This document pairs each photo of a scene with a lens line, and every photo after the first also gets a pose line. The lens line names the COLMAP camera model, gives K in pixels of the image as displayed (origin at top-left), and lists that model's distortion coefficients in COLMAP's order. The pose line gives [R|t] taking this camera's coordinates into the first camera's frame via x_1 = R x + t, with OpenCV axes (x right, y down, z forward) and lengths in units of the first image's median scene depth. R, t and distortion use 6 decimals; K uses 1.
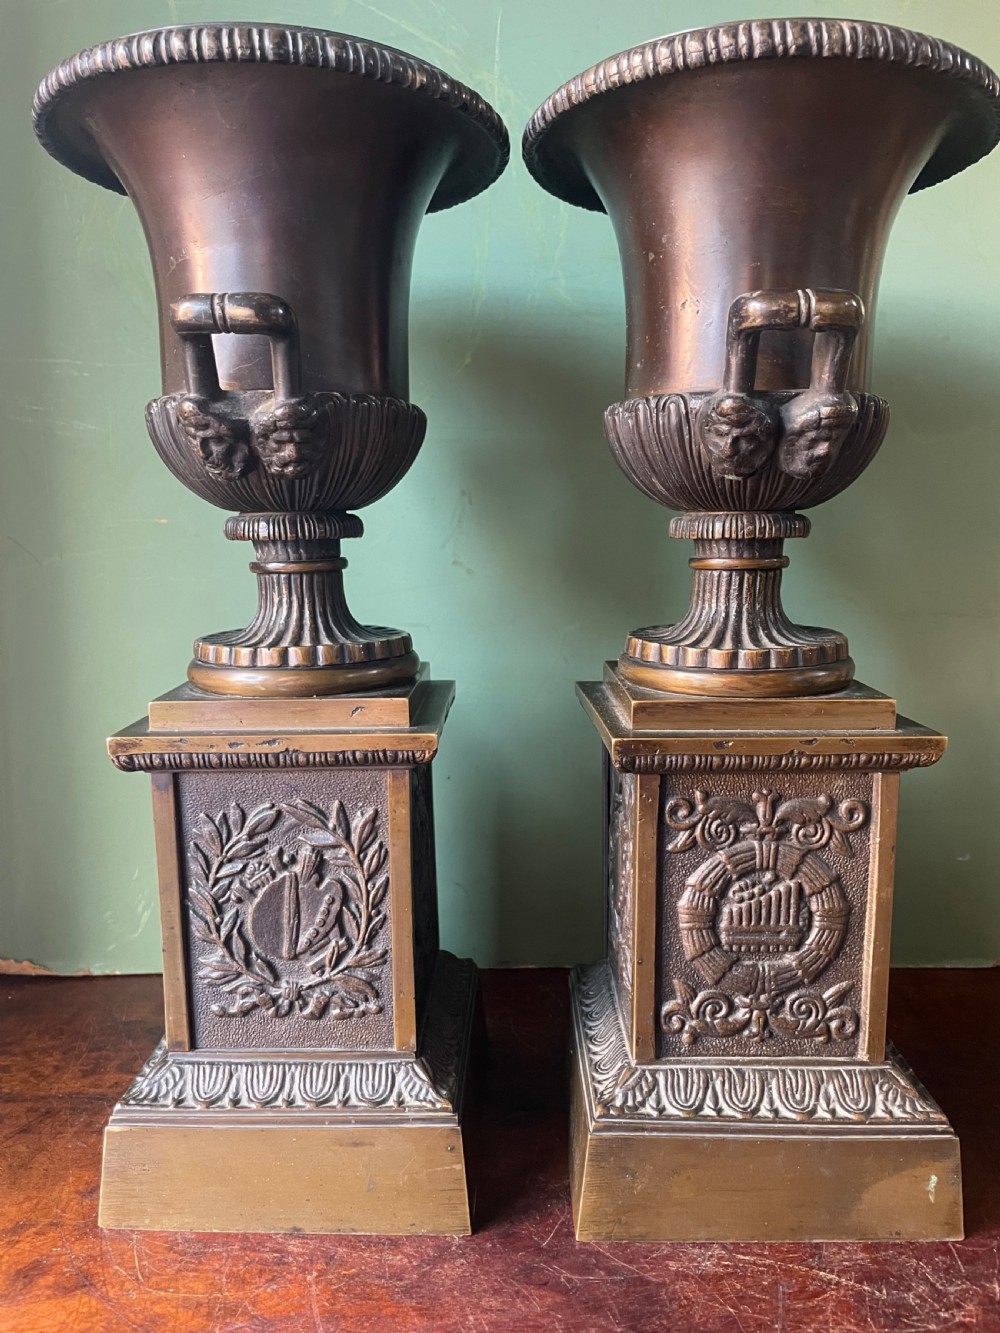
lens RADIAL K [[1038.3, 0, 481.0], [0, 1038.3, 669.2], [0, 0, 1]] dist [0.015026, -0.009545]
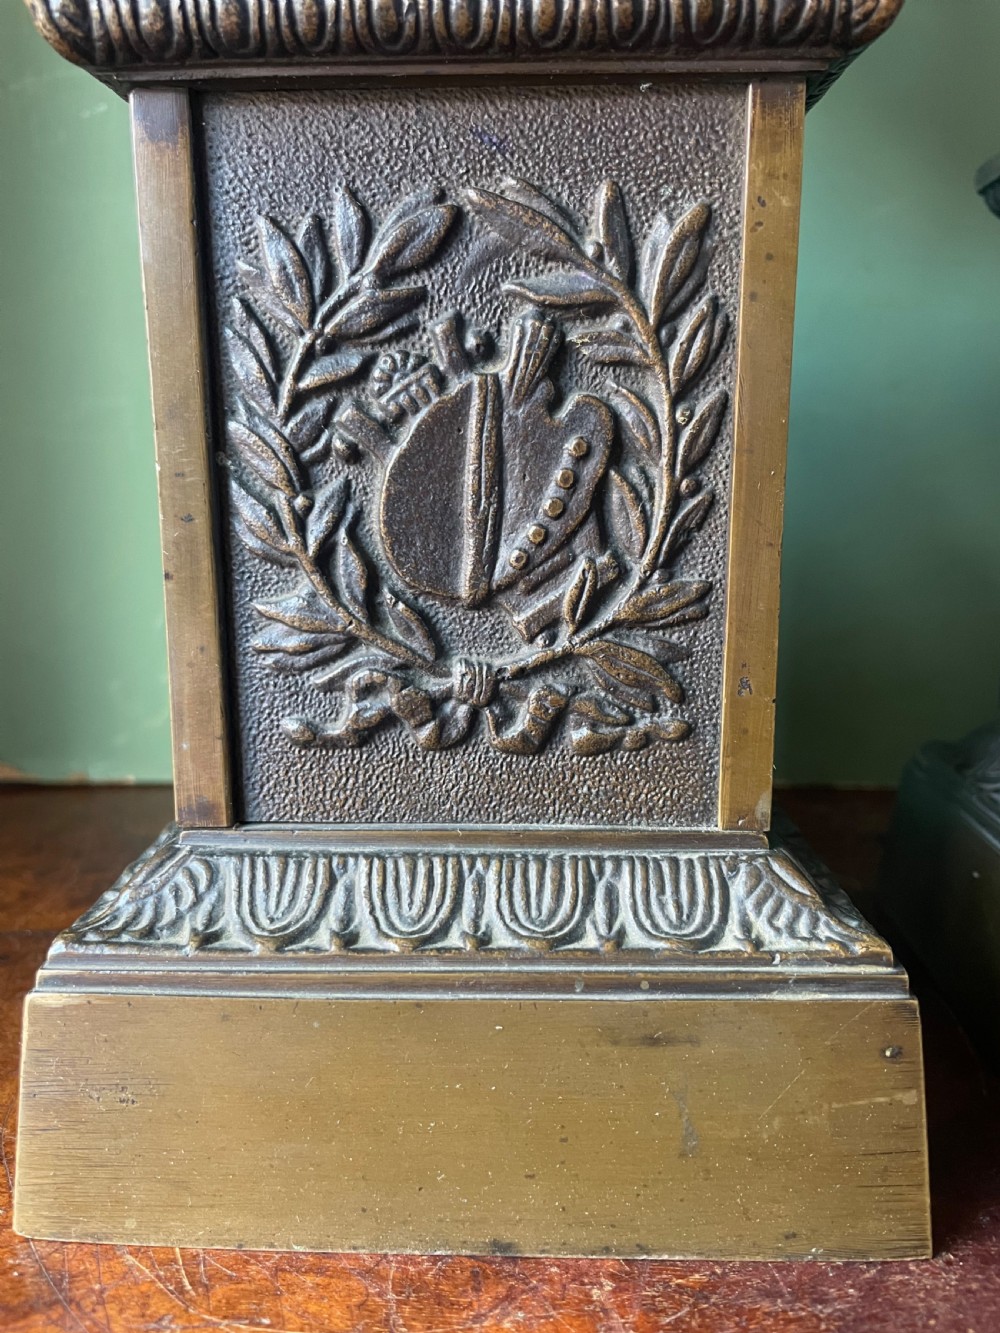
lens RADIAL K [[1065.2, 0, 499.5], [0, 1065.2, 670.8], [0, 0, 1]] dist [0.071280, -0.154919]
pose [[0.999949, 0.010052, -0.001181, -0.174160], [-0.009976, 0.998548, 0.052939, 0.284567], [0.001712, -0.052924, 0.998597, 0.579660]]
